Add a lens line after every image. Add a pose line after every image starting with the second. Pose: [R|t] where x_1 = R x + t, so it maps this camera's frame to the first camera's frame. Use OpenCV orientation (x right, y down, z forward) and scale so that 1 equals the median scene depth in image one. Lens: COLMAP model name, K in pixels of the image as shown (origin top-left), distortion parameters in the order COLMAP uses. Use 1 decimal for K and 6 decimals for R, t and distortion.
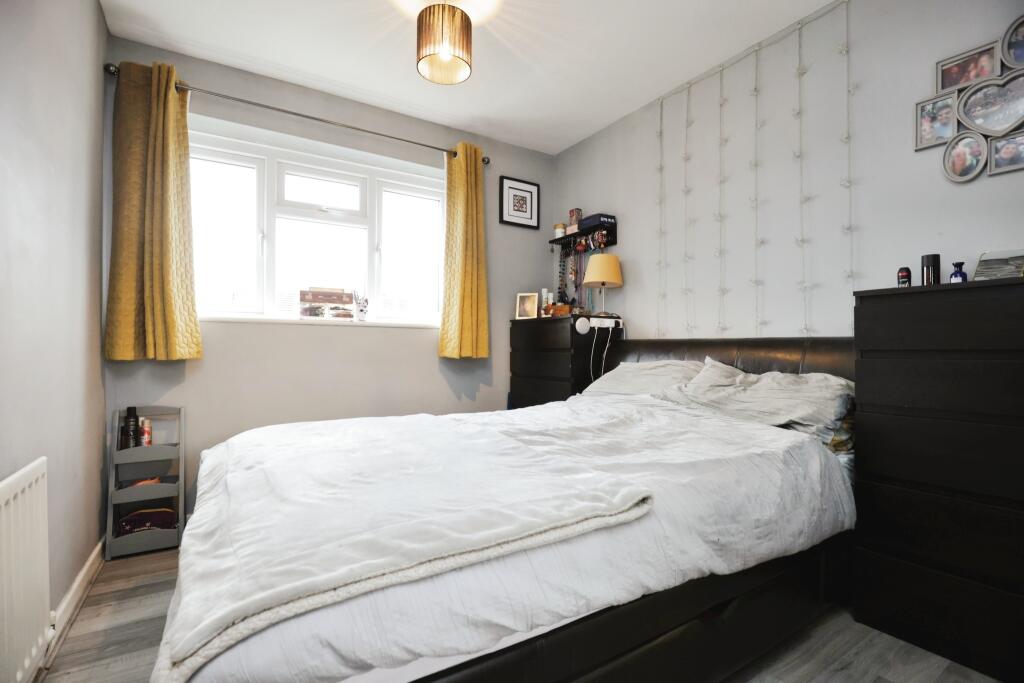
lens RADIAL K [[475.0, 0, 510.6], [0, 475.0, 352.4], [0, 0, 1]] dist [-0.029719, -0.000077]
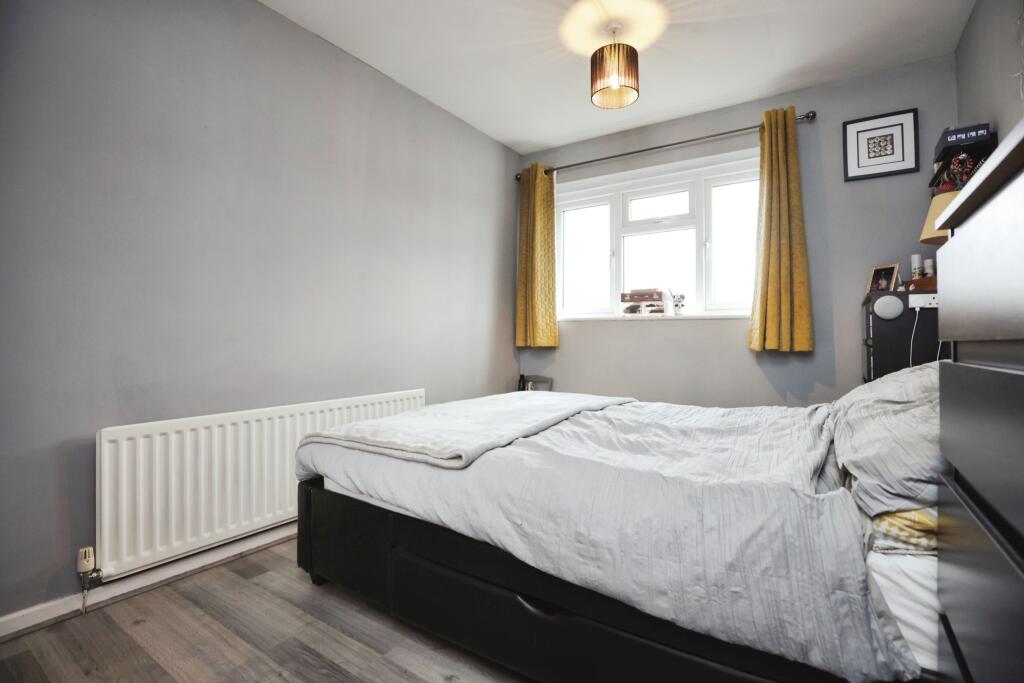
lens RADIAL K [[469.0, 0, 516.4], [0, 469.0, 336.1], [0, 0, 1]] dist [-0.031796, -0.000036]
pose [[0.400026, -0.008041, -0.916469, 0.554181], [-0.010711, 0.999852, -0.013447, 0.001449], [0.916441, 0.015196, 0.399881, 0.234882]]
